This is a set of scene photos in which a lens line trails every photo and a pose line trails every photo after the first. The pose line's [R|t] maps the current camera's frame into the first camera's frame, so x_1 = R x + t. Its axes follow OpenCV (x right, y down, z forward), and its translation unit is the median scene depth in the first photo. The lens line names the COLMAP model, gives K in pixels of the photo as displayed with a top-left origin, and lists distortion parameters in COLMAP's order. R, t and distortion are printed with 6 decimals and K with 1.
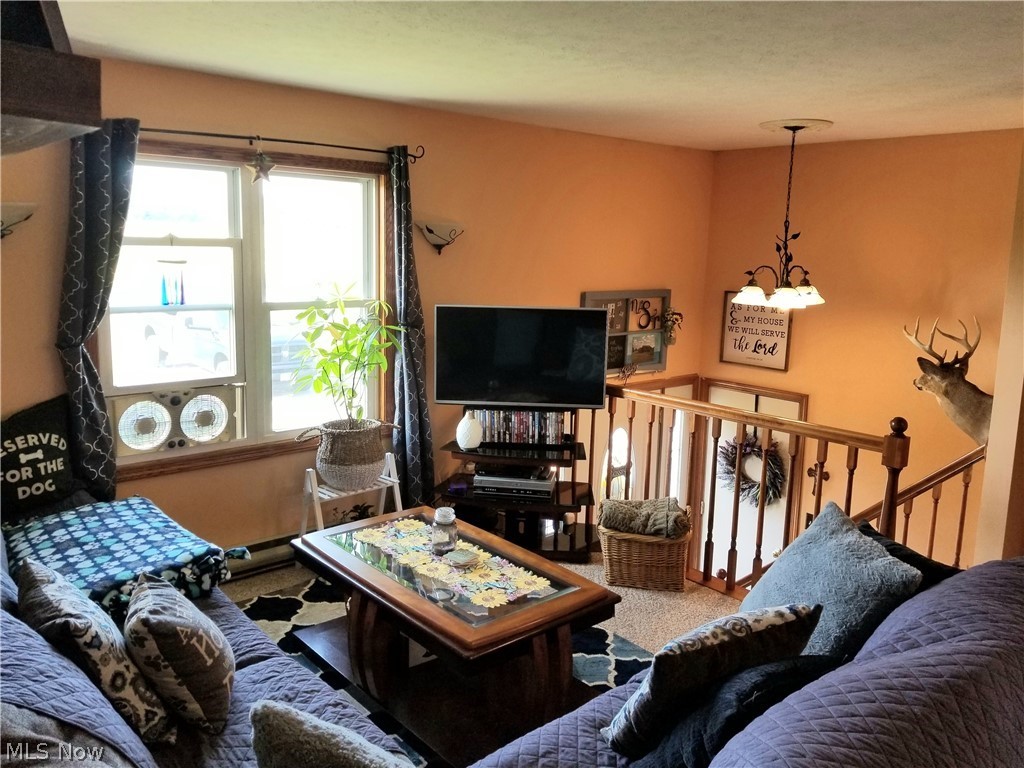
lens RADIAL K [[812.6, 0, 511.7], [0, 812.6, 378.9], [0, 0, 1]] dist [0.072360, -0.104462]
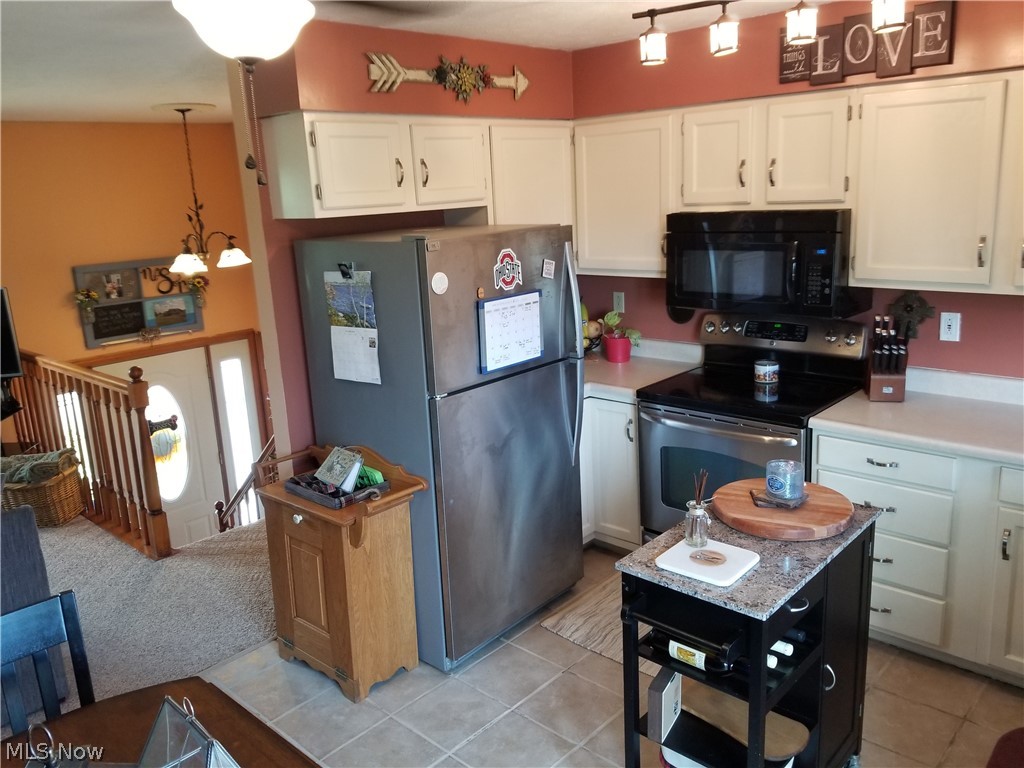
lens RADIAL K [[812.6, 0, 491.5], [0, 812.6, 381.2], [0, 0, 1]] dist [0.072360, -0.104462]
pose [[0.991066, -0.096648, 0.091911, 0.490773], [0.090586, 0.993565, 0.067989, 0.020075], [-0.097891, -0.059056, 0.993443, -0.143753]]
